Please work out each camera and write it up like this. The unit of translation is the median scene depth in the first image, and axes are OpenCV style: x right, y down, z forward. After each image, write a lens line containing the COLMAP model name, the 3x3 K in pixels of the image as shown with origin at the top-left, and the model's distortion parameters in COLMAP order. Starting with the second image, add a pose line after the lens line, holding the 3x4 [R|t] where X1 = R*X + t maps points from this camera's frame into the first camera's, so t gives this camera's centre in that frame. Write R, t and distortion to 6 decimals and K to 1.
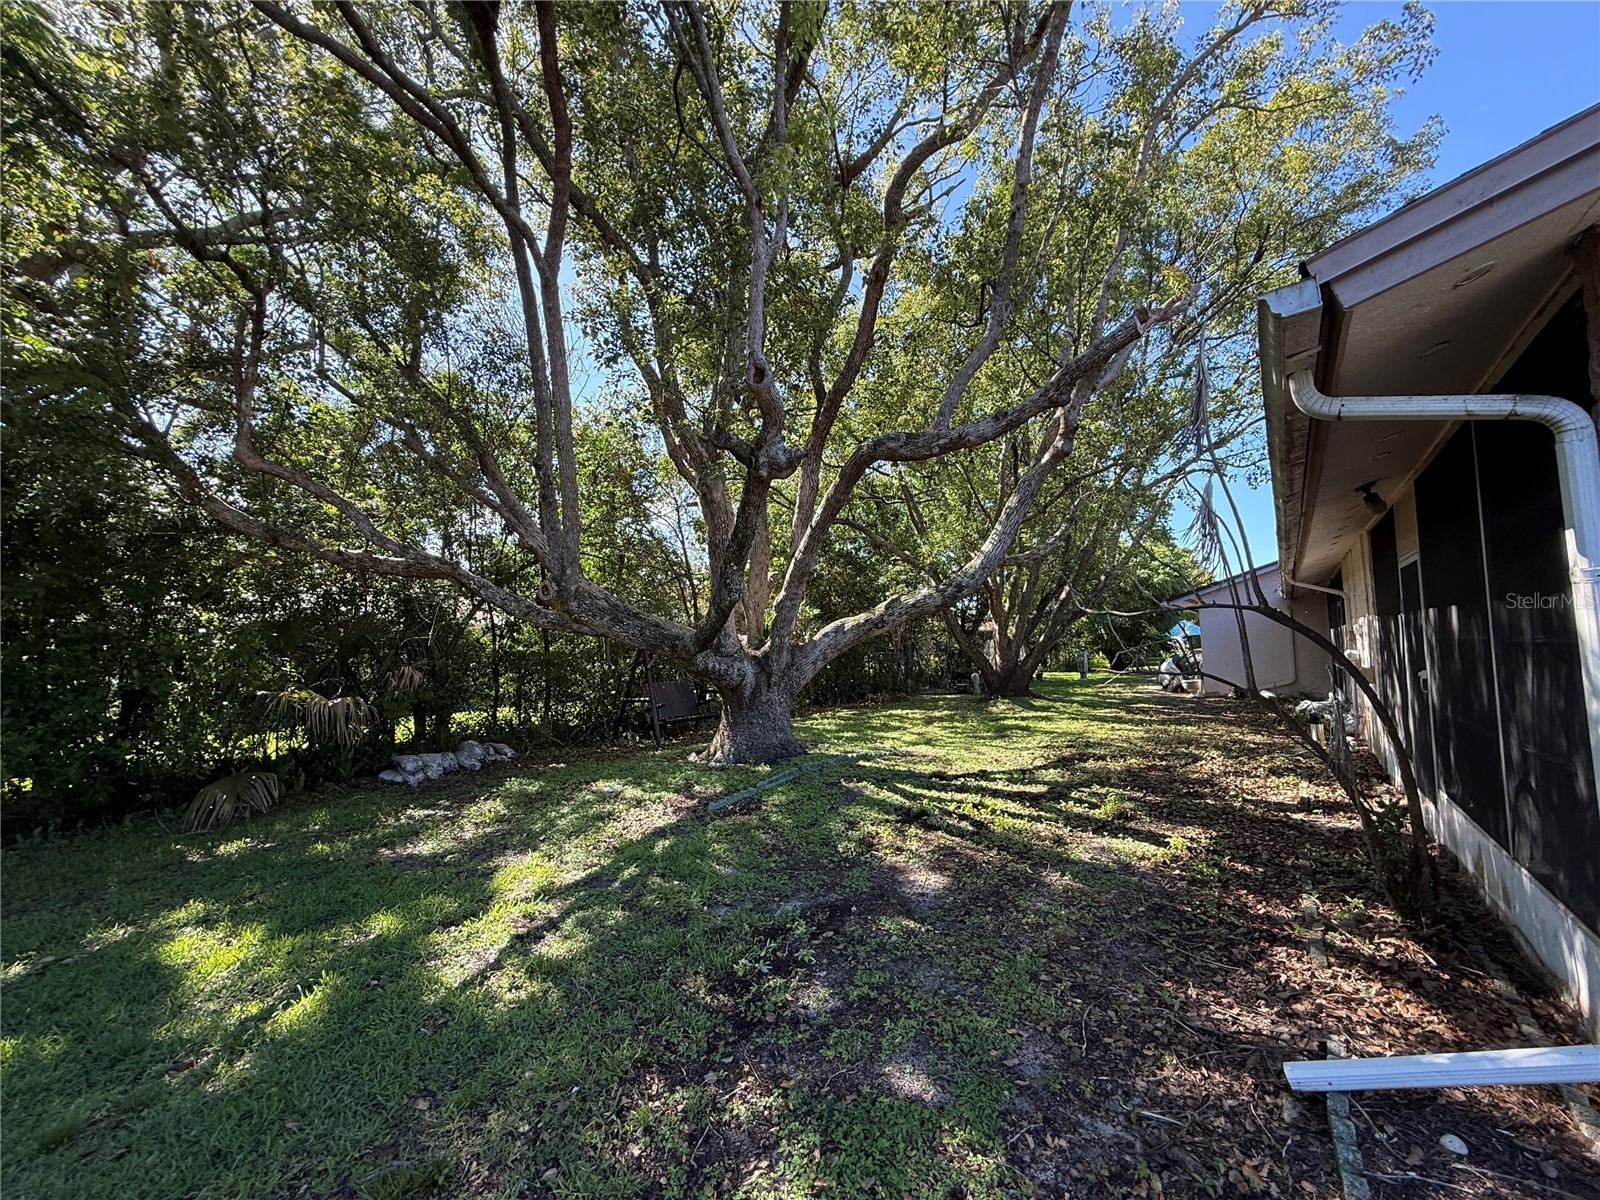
lens RADIAL K [[634.8, 0, 799.2], [0, 634.8, 595.8], [0, 0, 1]] dist [-0.001857, 0.000560]
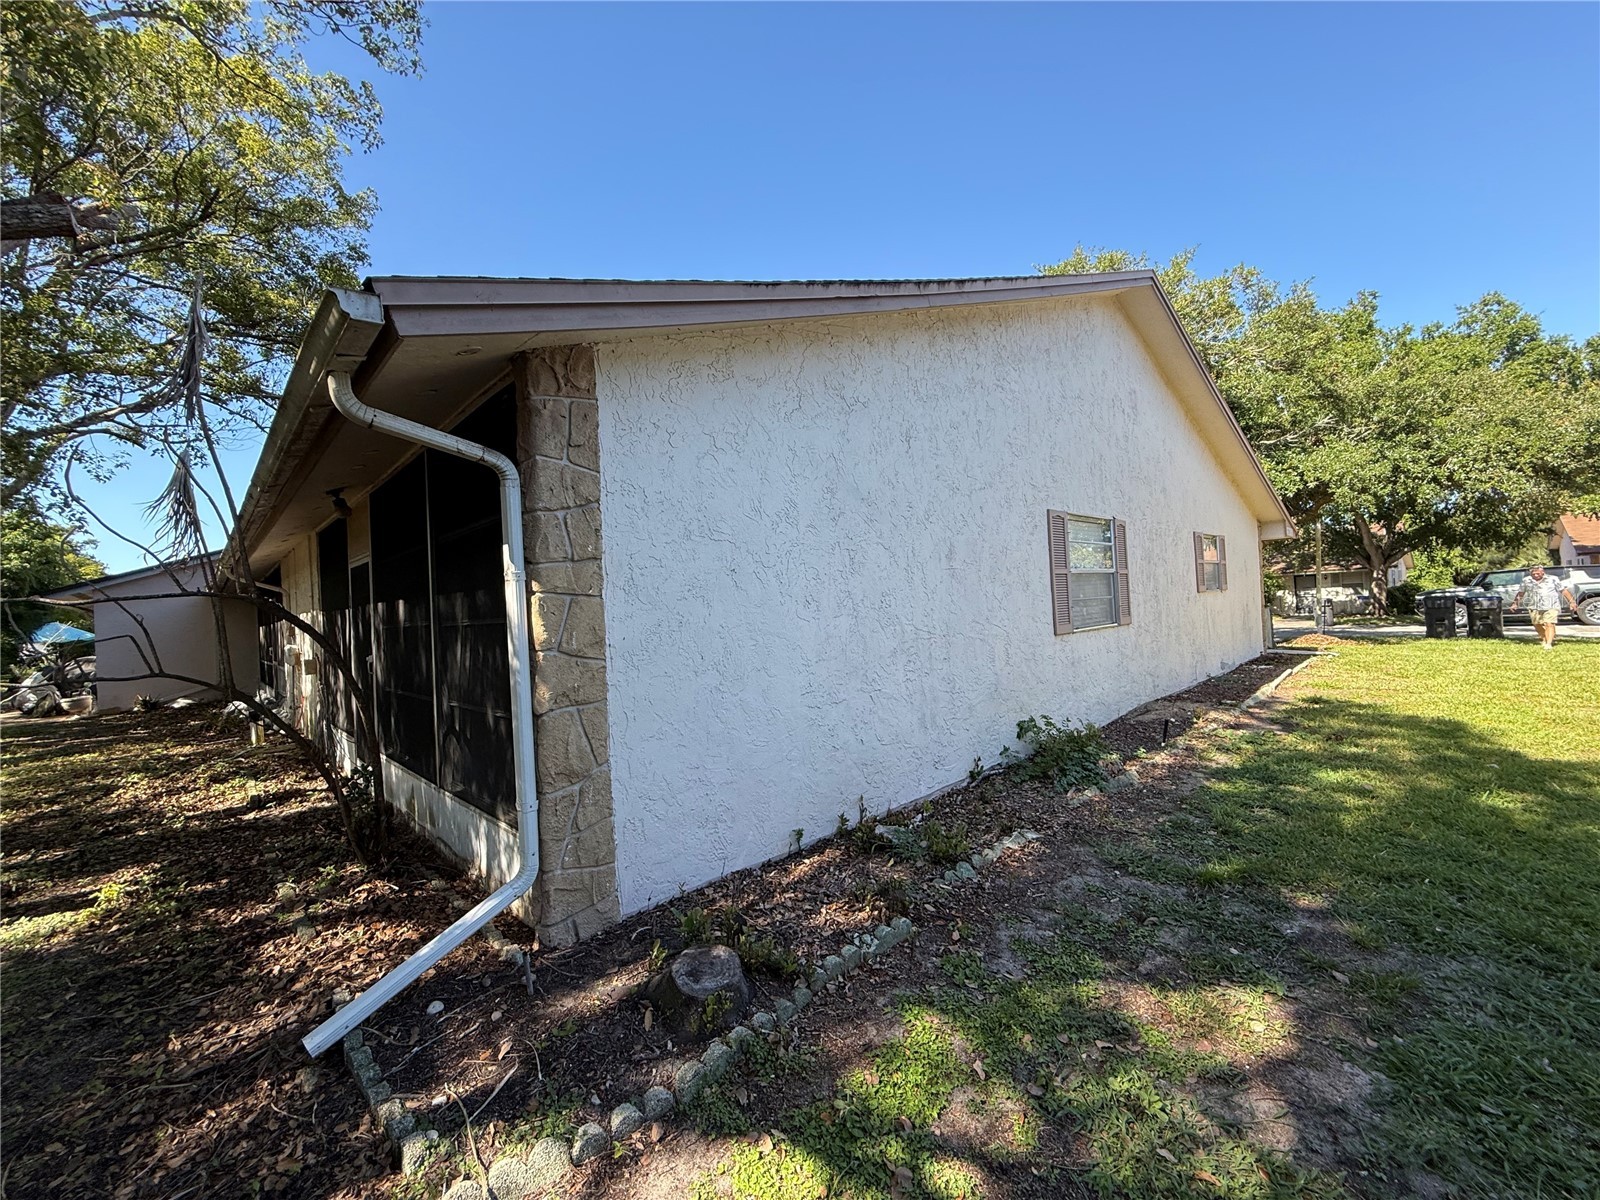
lens RADIAL K [[634.8, 0, 799.2], [0, 634.8, 595.8], [0, 0, 1]] dist [-0.001857, 0.000560]
pose [[0.154728, 0.024547, 0.987652, -0.088606], [-0.024770, 0.999473, -0.020960, 0.017197], [-0.987647, -0.021221, 0.155254, 0.045415]]
